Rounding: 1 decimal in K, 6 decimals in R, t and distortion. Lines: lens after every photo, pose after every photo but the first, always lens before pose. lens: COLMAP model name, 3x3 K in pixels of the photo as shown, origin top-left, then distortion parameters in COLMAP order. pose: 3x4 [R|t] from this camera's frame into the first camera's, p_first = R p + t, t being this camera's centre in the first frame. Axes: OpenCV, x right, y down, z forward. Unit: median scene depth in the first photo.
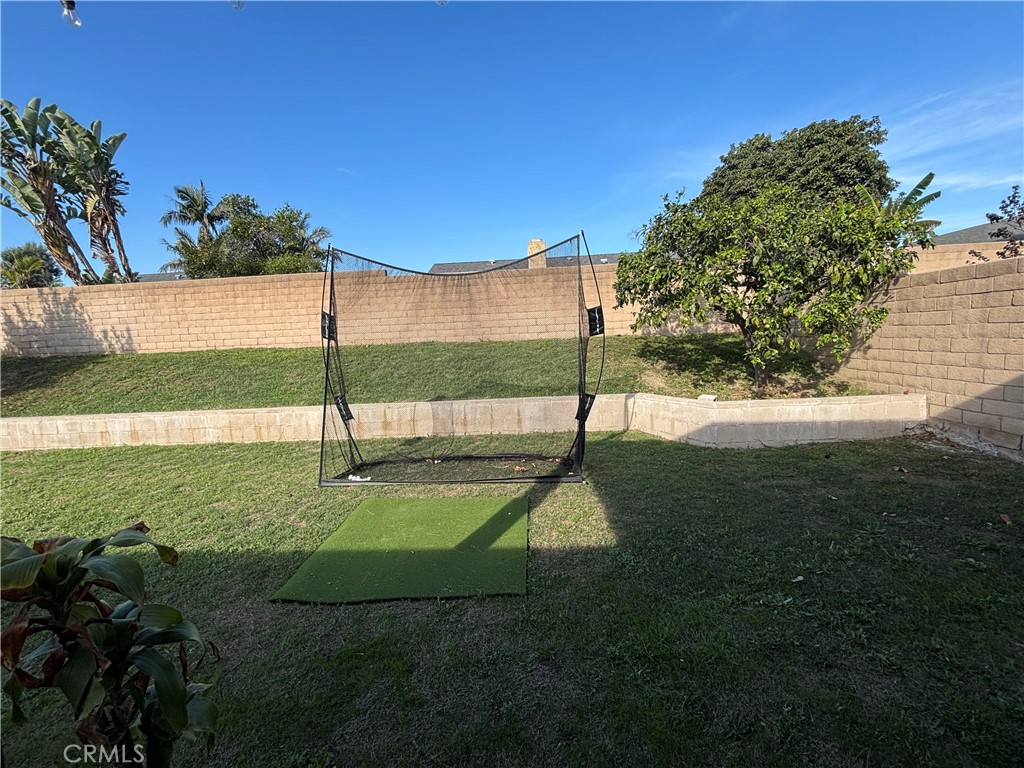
lens RADIAL K [[450.4, 0, 511.8], [0, 450.4, 382.3], [0, 0, 1]] dist [-0.003903, -0.000487]
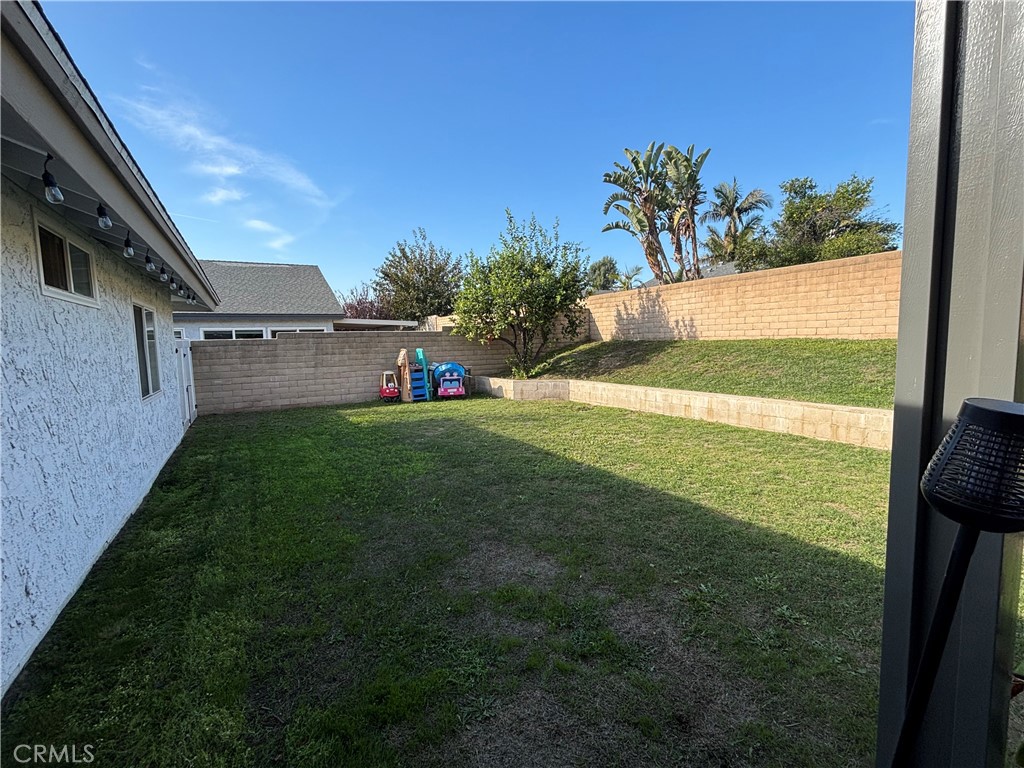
lens RADIAL K [[450.4, 0, 512.0], [0, 450.4, 382.6], [0, 0, 1]] dist [-0.003903, -0.000487]
pose [[0.556850, 0.108059, -0.823554, -0.132042], [-0.081834, 0.993815, 0.075067, -0.002419], [0.826572, 0.025594, 0.562249, -0.056774]]
